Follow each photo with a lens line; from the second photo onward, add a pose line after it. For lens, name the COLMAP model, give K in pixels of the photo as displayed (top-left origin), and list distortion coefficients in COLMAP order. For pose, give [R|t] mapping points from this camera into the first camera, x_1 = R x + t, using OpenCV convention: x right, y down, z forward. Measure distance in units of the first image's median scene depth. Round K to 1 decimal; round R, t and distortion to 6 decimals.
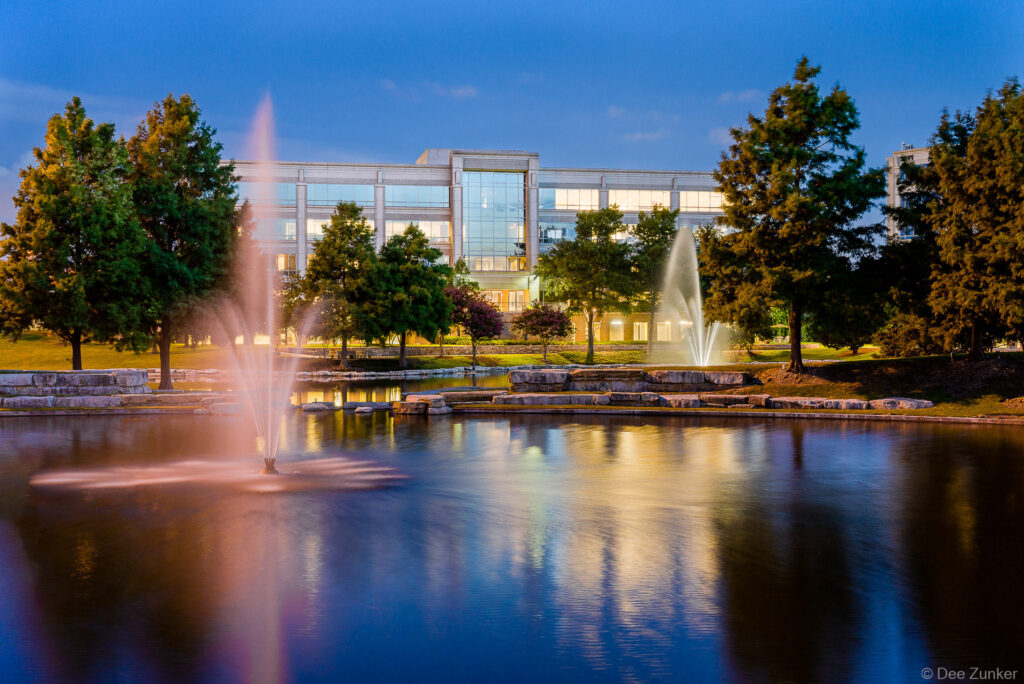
lens RADIAL K [[1255.5, 0, 513.0], [0, 1255.5, 342.6], [0, 0, 1]] dist [-0.024189, 0.000000]
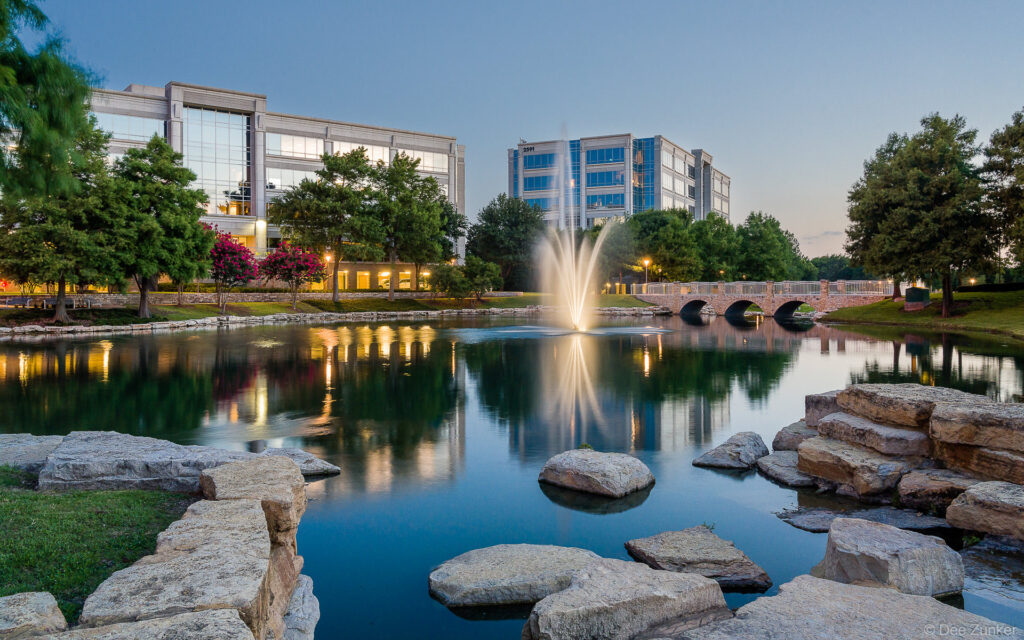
lens RADIAL K [[722.7, 0, 448.0], [0, 722.7, 303.2], [0, 0, 1]] dist [0.006299, 0.000961]
pose [[0.902612, -0.006110, 0.430412, -0.113931], [0.003272, 0.999968, 0.007335, 0.007504], [-0.430443, -0.005212, 0.902603, 0.524030]]
